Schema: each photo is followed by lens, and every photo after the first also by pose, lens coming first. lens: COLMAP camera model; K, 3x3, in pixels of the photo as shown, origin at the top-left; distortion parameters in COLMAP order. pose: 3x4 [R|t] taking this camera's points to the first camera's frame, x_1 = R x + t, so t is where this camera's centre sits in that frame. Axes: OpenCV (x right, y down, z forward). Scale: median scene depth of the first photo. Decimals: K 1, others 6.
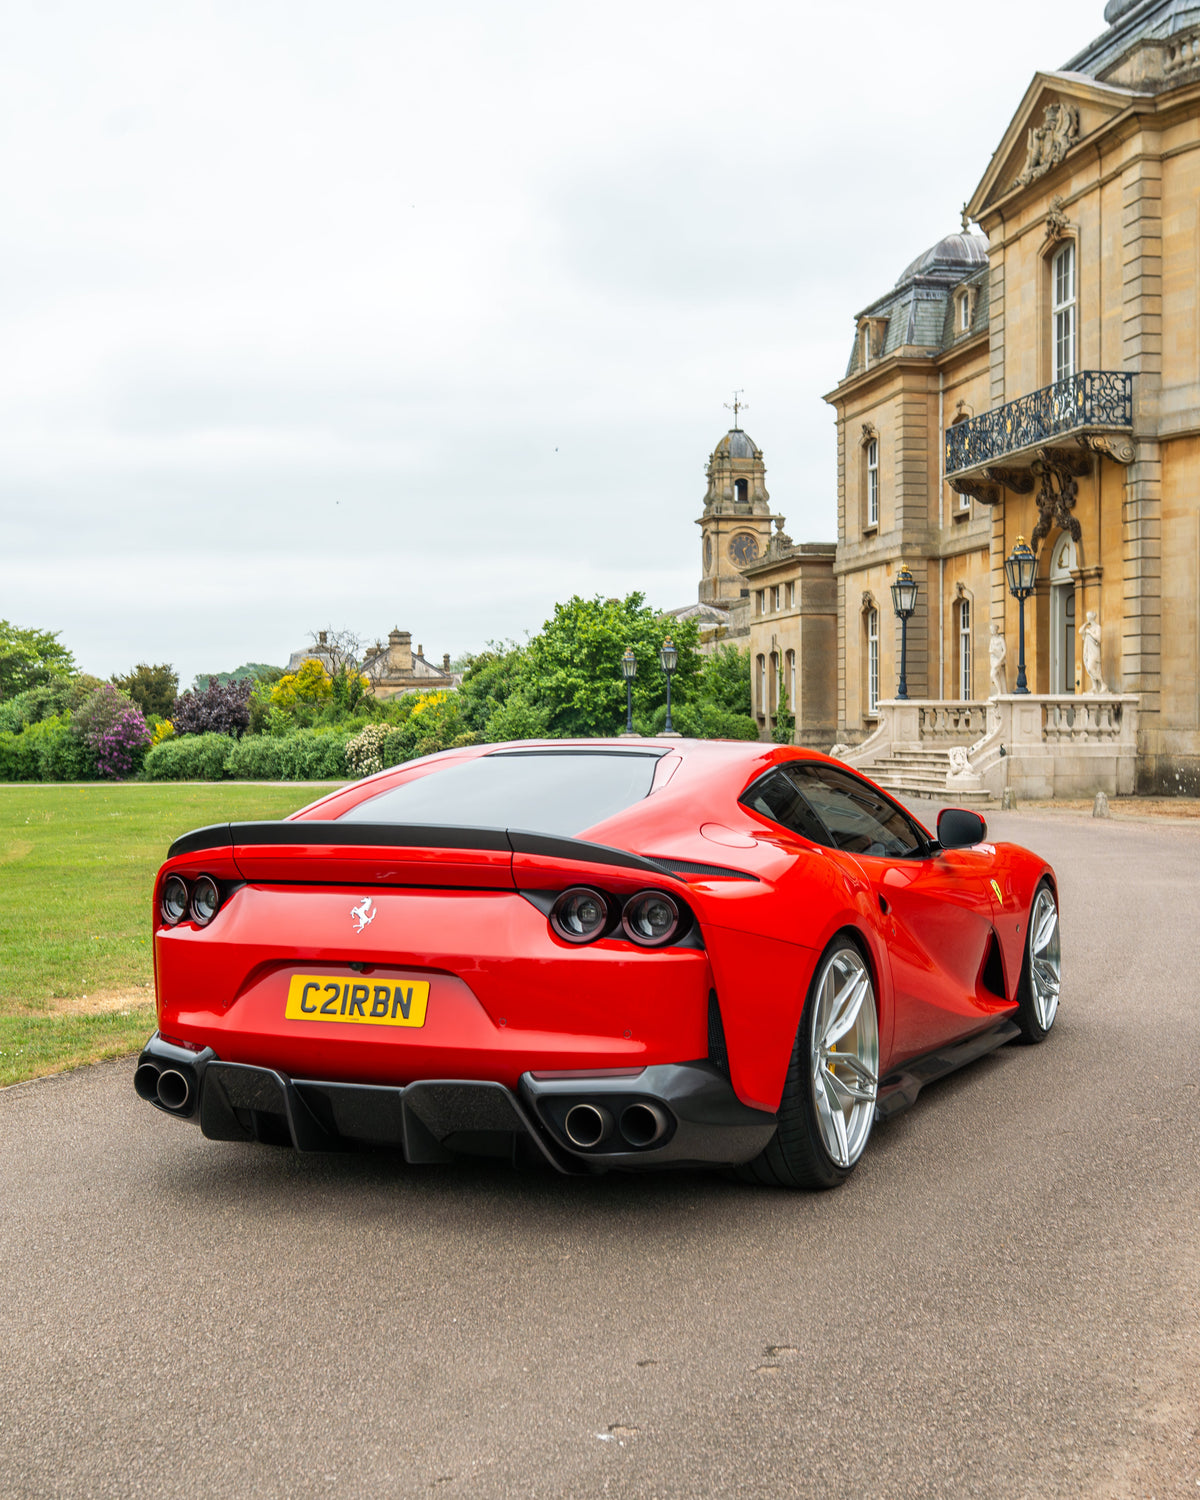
lens RADIAL K [[1897.9, 0, 631.1], [0, 1897.9, 799.5], [0, 0, 1]] dist [-0.023751, 0.044526]
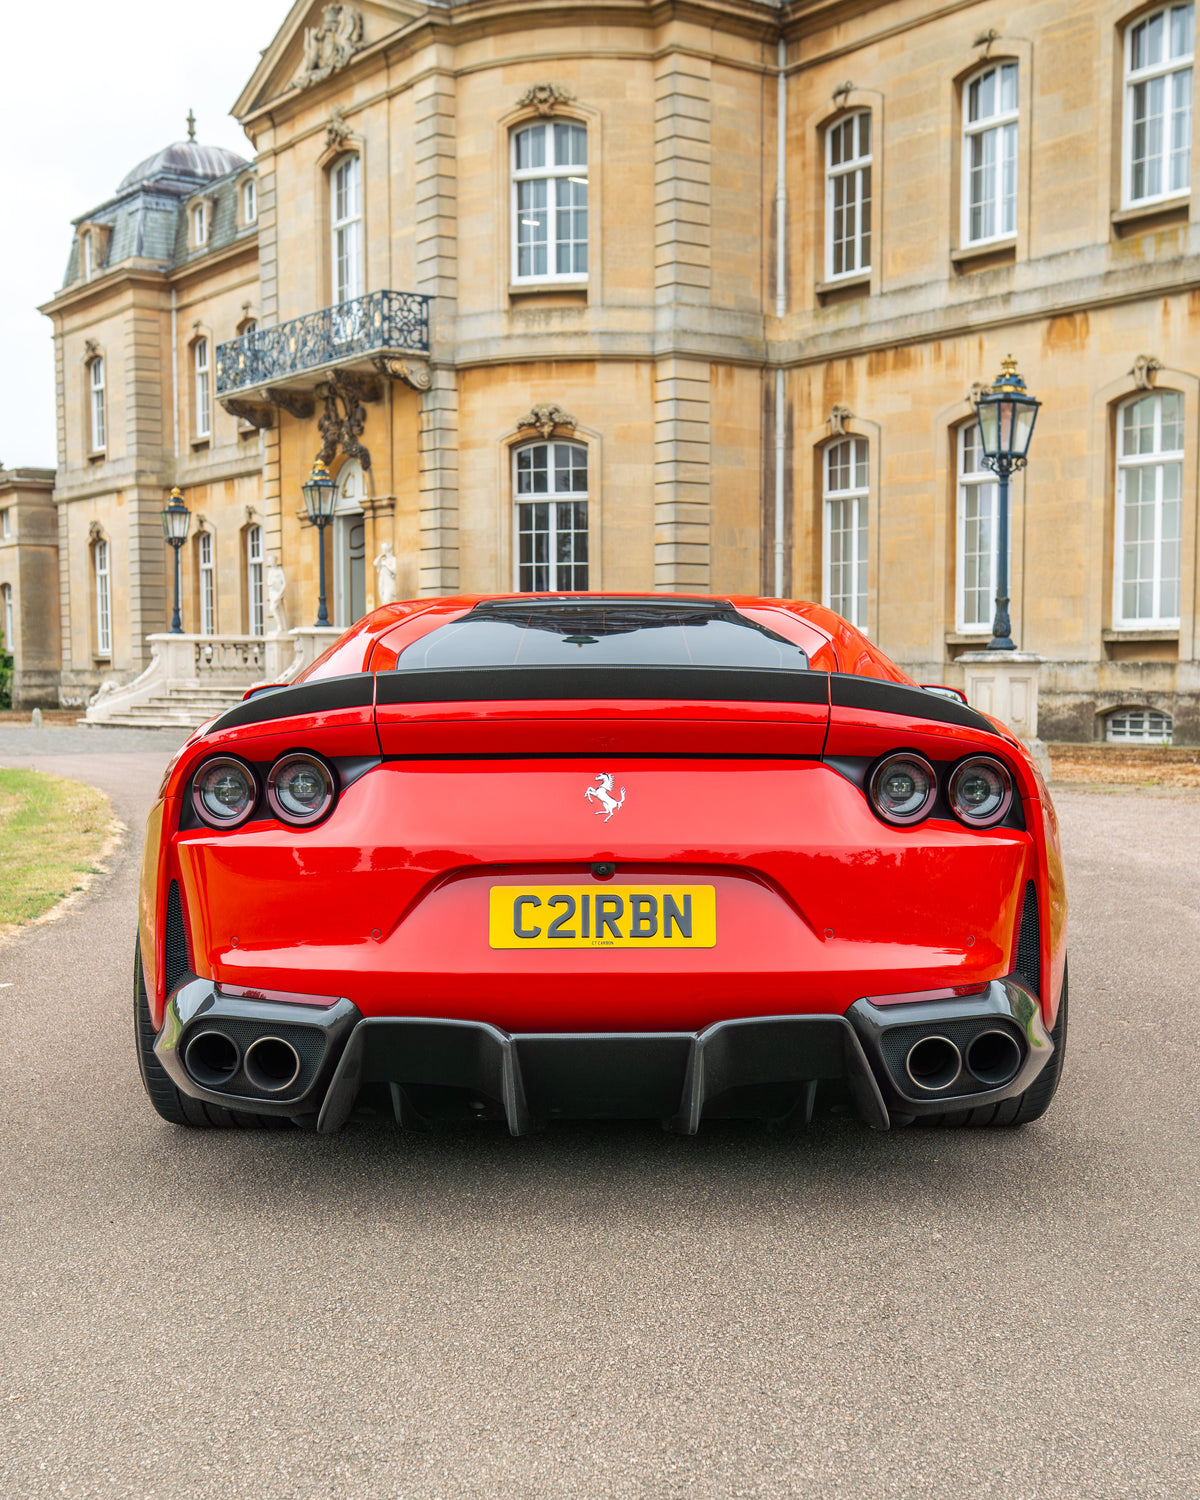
lens RADIAL K [[1924.7, 0, 604.5], [0, 1924.7, 889.7], [0, 0, 1]] dist [-0.050502, 0.058379]
pose [[0.915493, -0.039228, 0.400417, -0.032832], [0.009910, 0.997132, 0.075029, 0.003159], [-0.402212, -0.064720, 0.913256, 0.025797]]
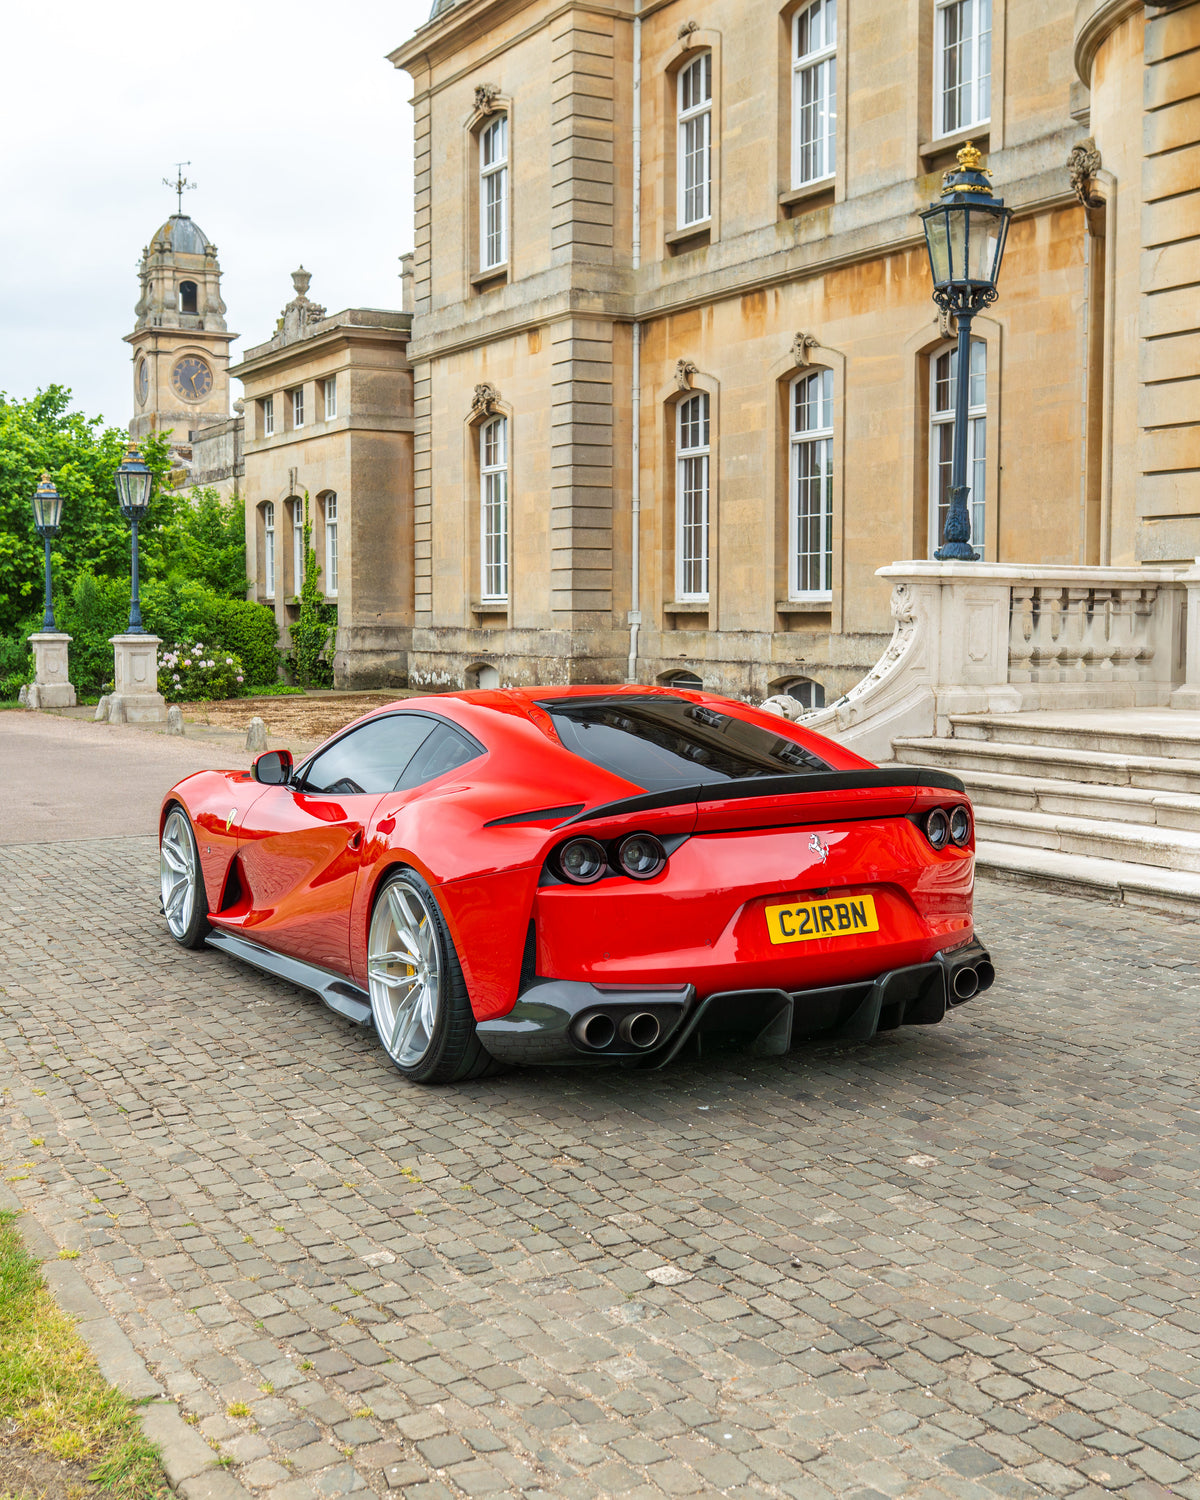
lens RADIAL K [[1870.5, 0, 651.7], [0, 1870.5, 750.1], [0, 0, 1]] dist [-0.042678, 0.013522]
pose [[0.948062, -0.014669, 0.317748, -0.007571], [0.003788, 0.999386, 0.034836, -0.020962], [-0.318064, -0.031823, 0.947535, 0.479090]]
